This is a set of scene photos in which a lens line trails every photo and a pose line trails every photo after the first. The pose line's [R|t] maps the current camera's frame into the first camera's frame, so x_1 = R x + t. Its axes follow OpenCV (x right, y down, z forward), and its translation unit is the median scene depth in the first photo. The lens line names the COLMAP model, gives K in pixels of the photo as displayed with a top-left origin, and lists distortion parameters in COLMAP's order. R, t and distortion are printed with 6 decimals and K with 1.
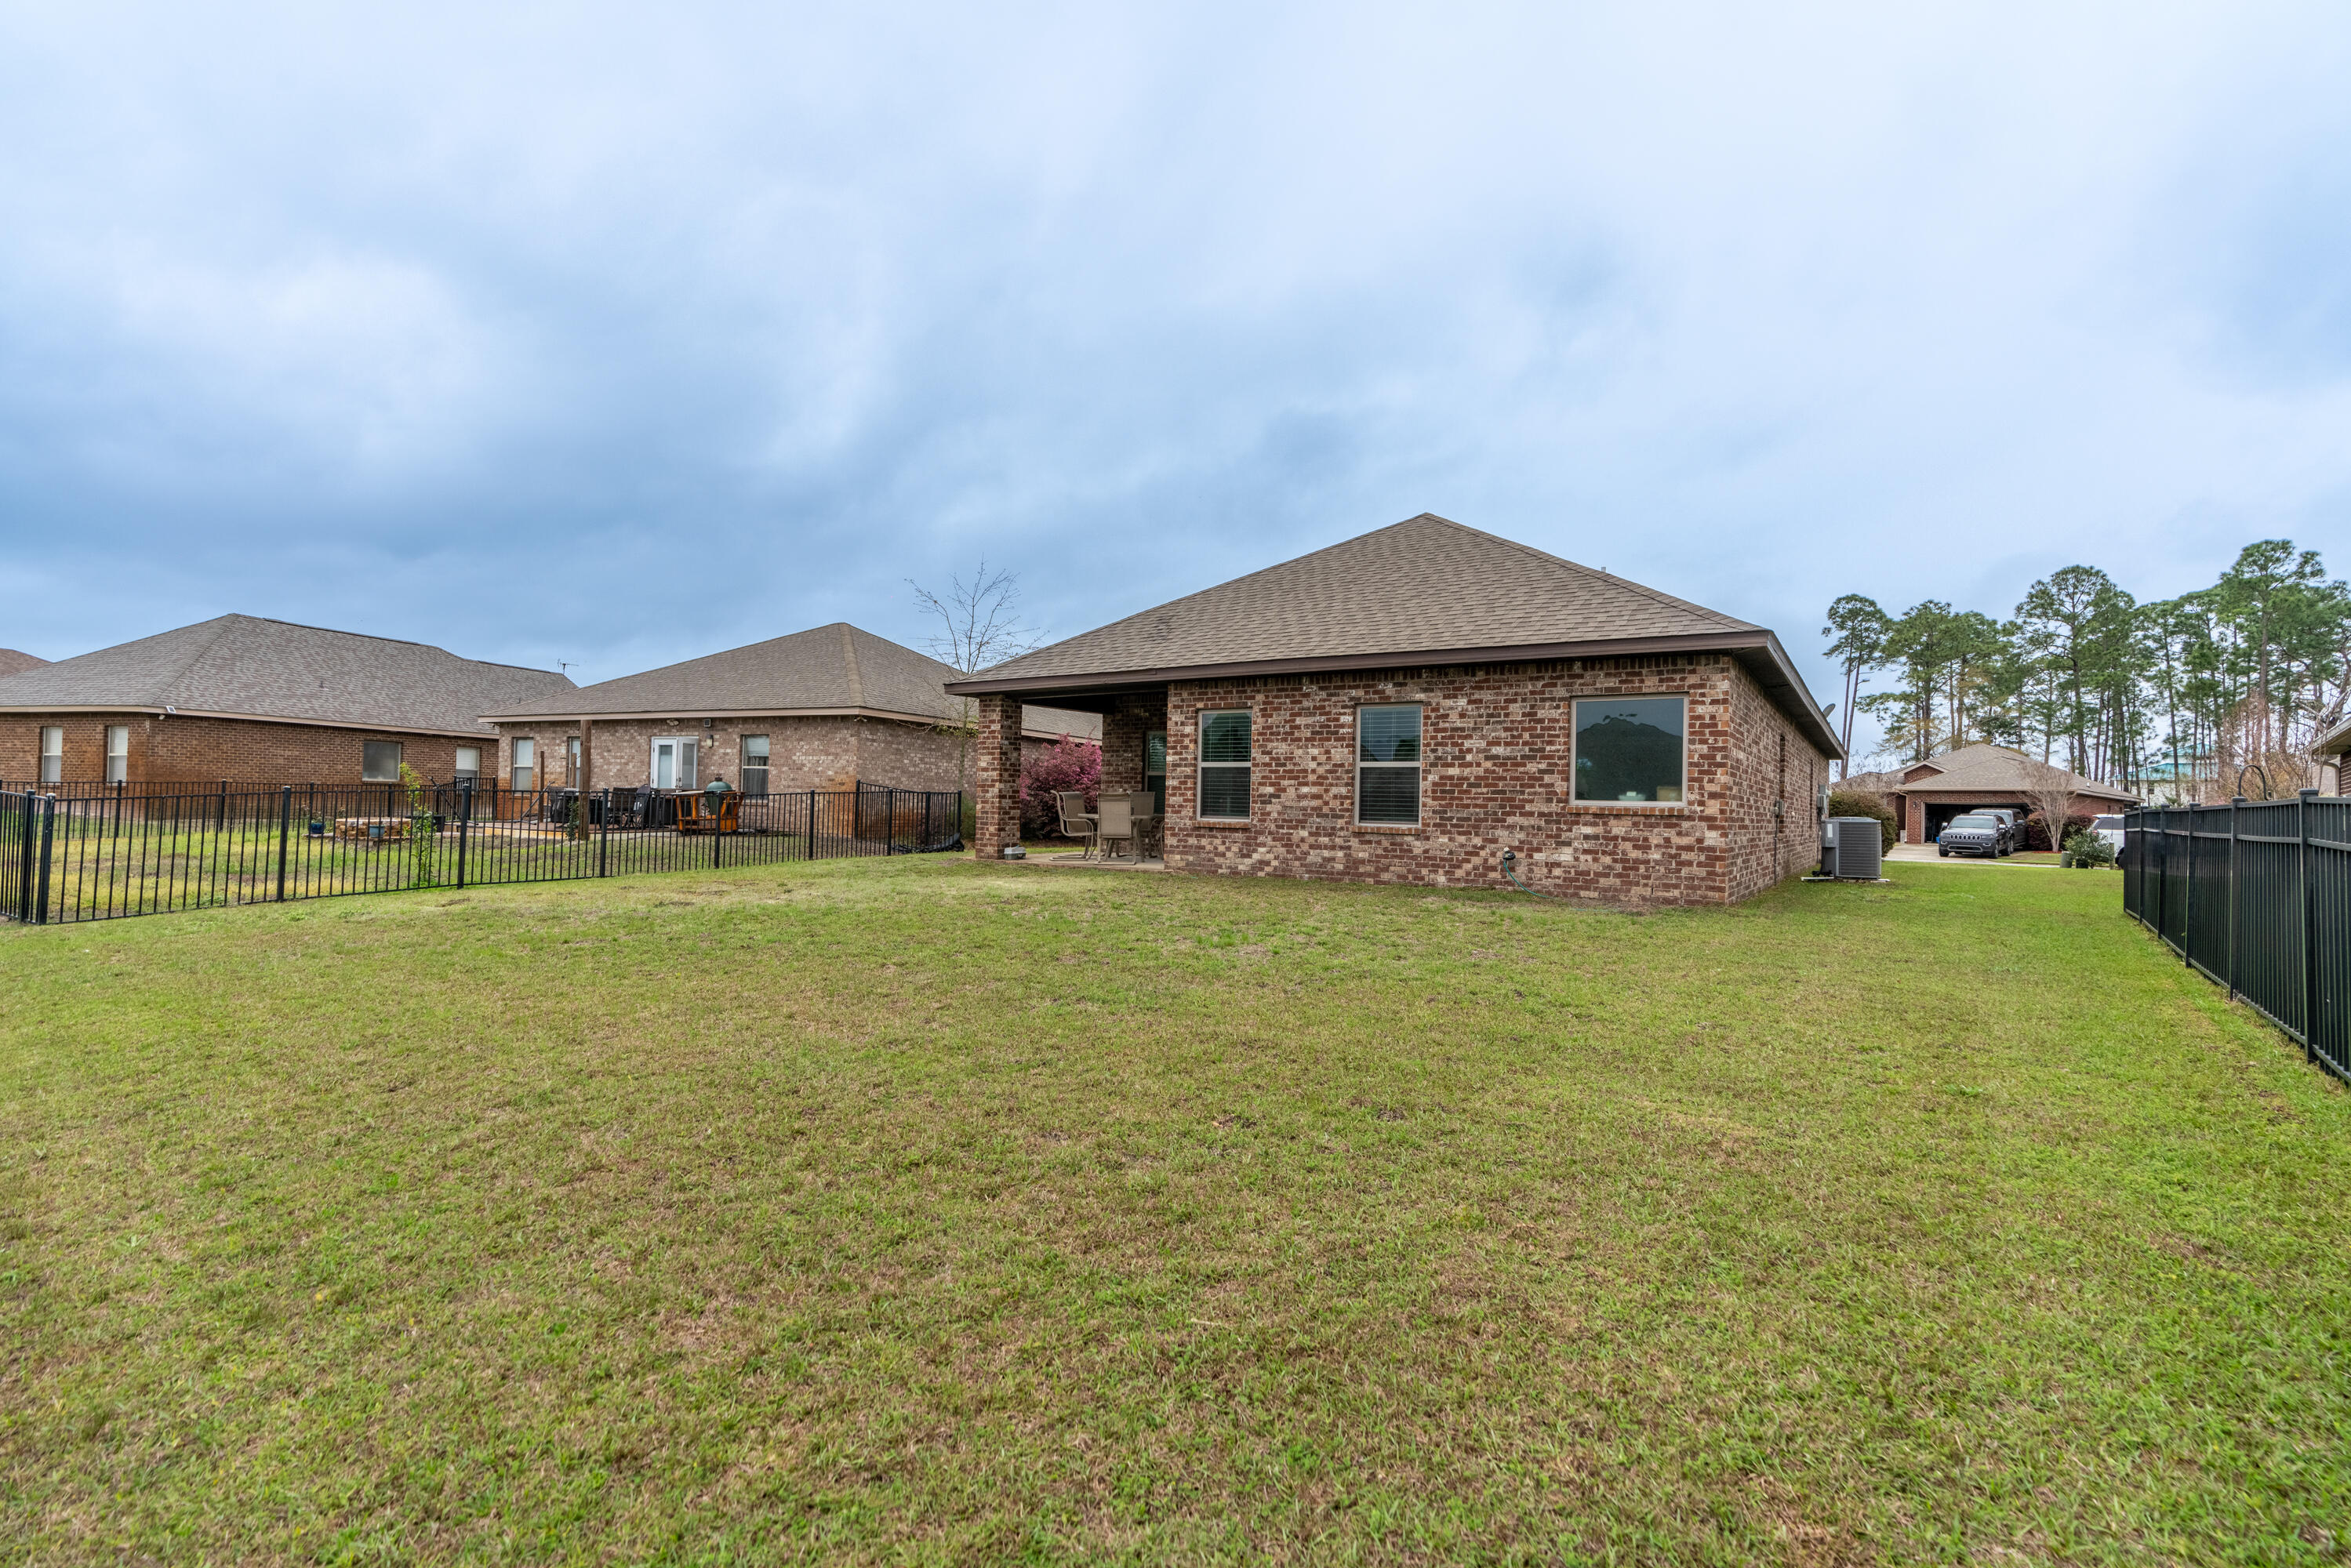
lens RADIAL K [[1064.4, 0, 1175.5], [0, 1064.4, 784.0], [0, 0, 1]] dist [-0.008303, -0.000031]
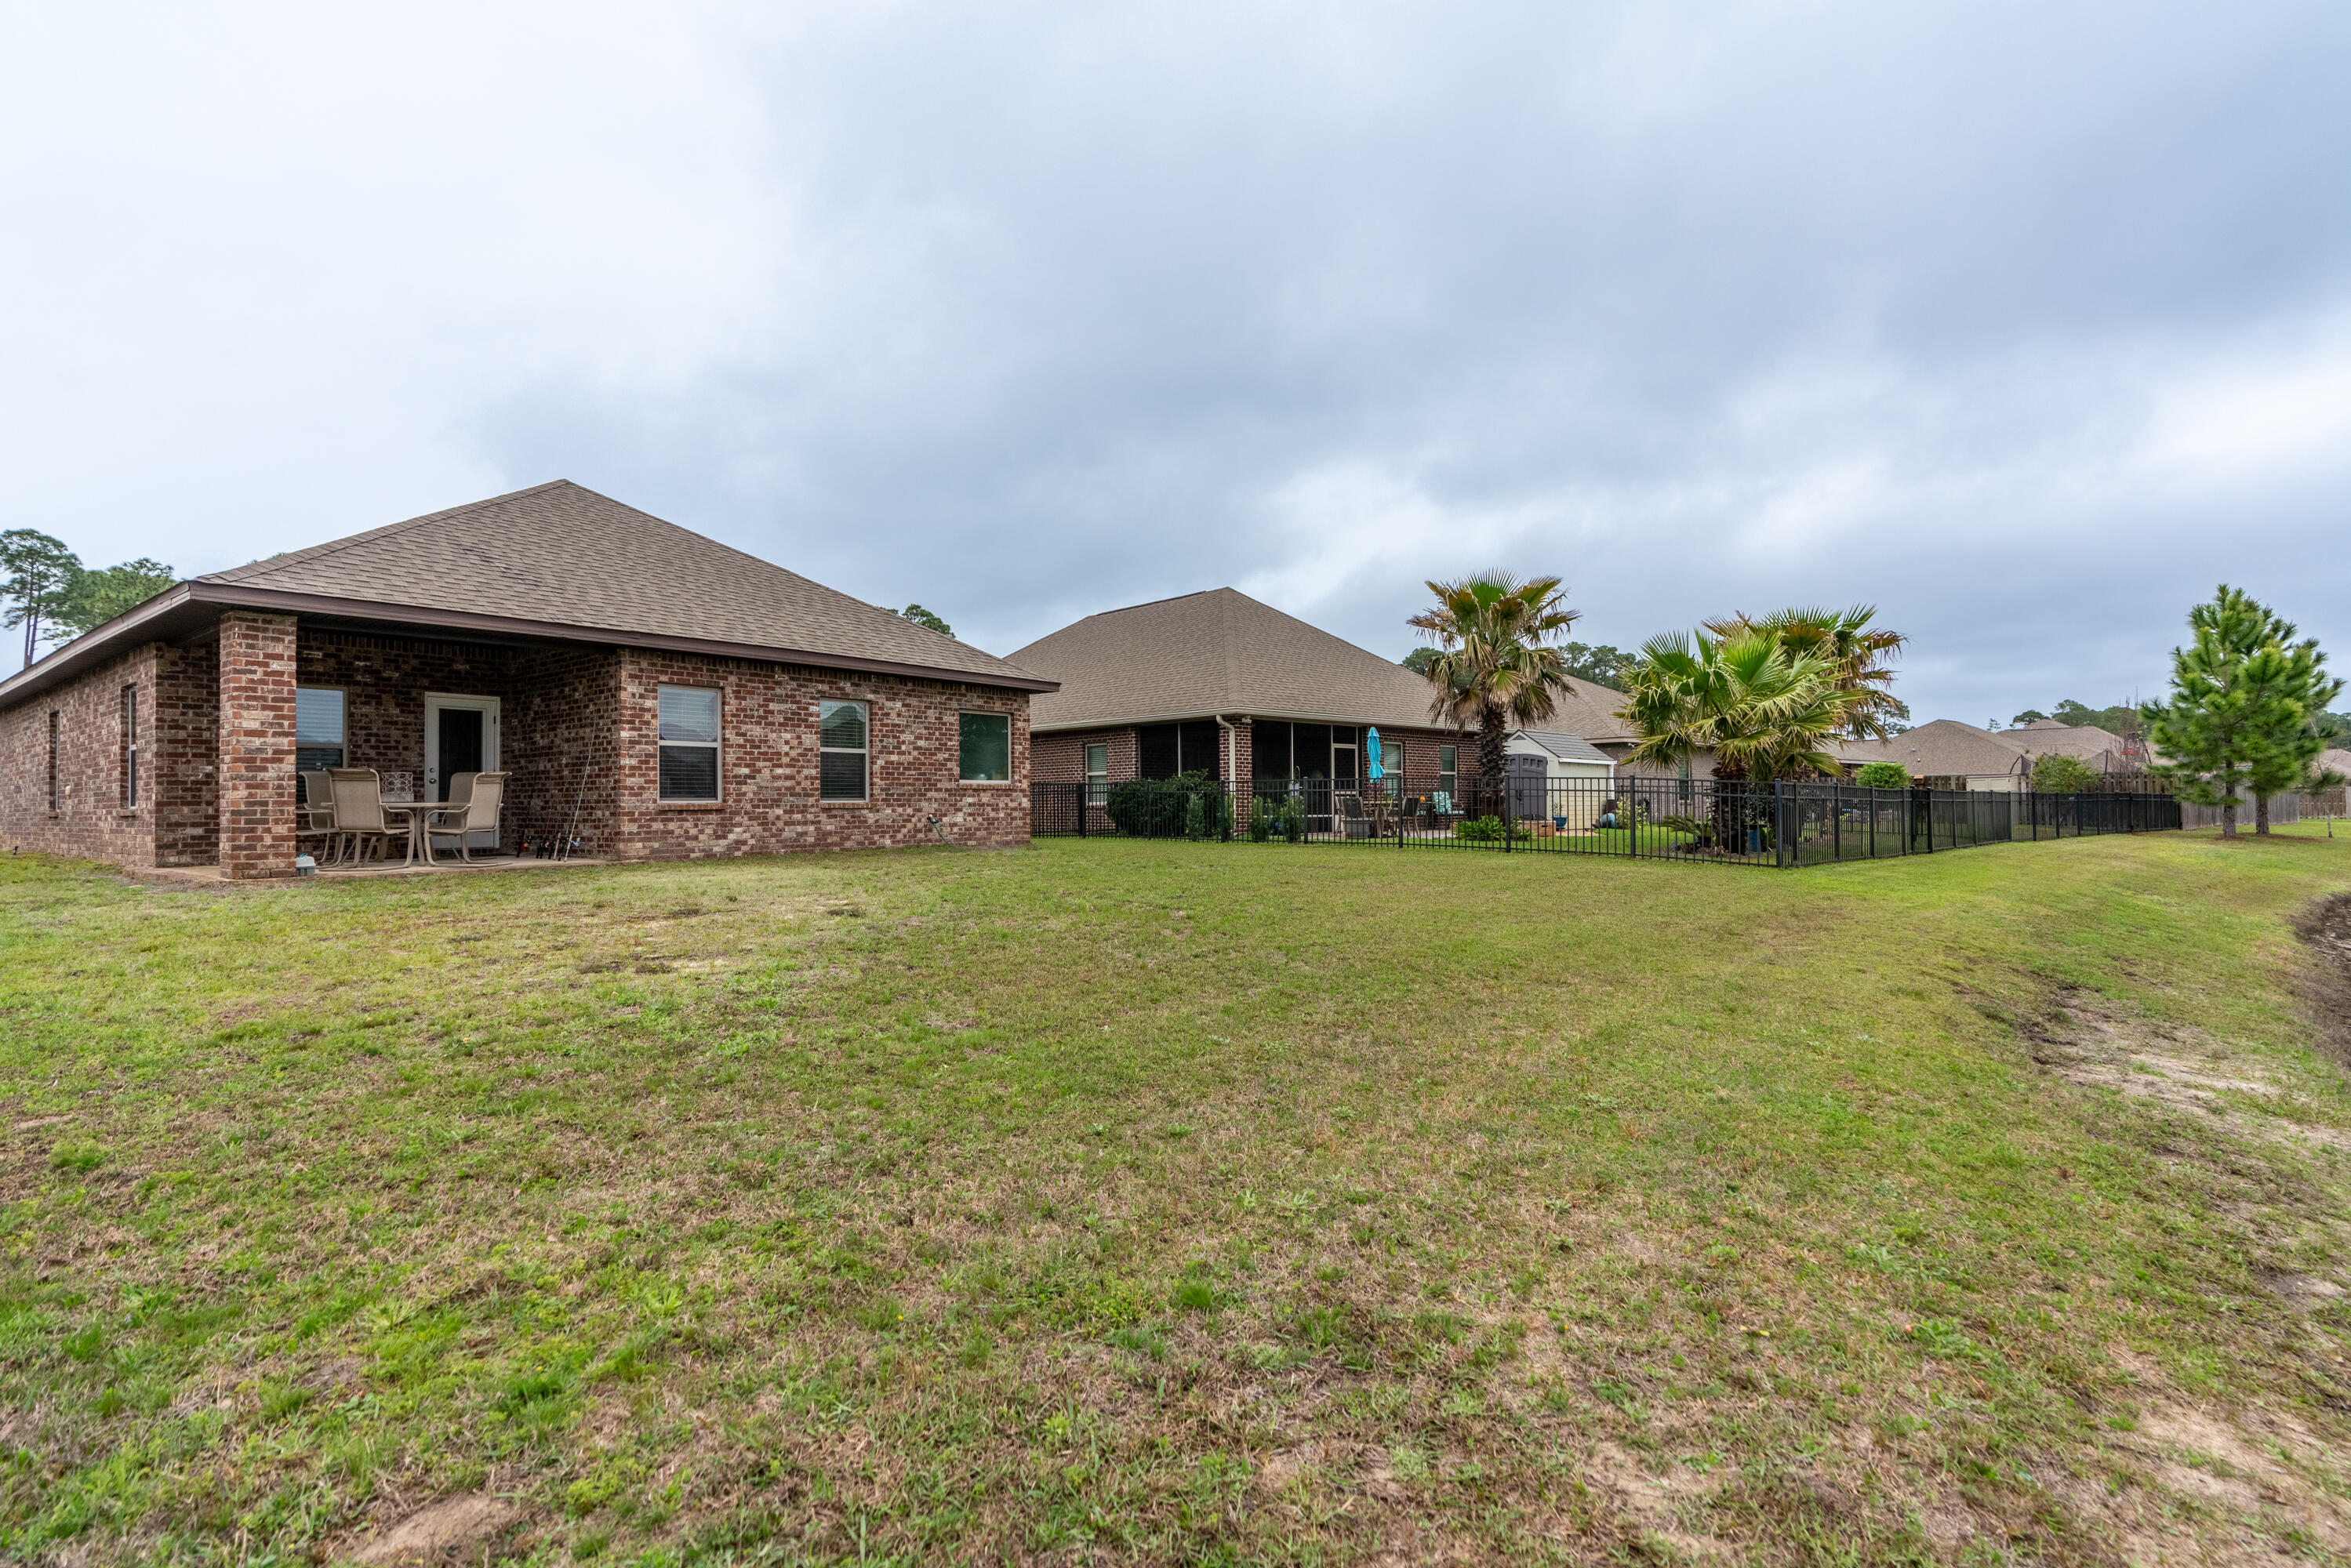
lens RADIAL K [[1064.4, 0, 1175.5], [0, 1064.4, 784.0], [0, 0, 1]] dist [-0.008303, -0.000031]
pose [[0.066098, -0.006314, 0.997793, -0.937212], [-0.011800, 0.999905, 0.007109, 0.006219], [-0.997743, -0.012244, 0.066017, 0.536684]]
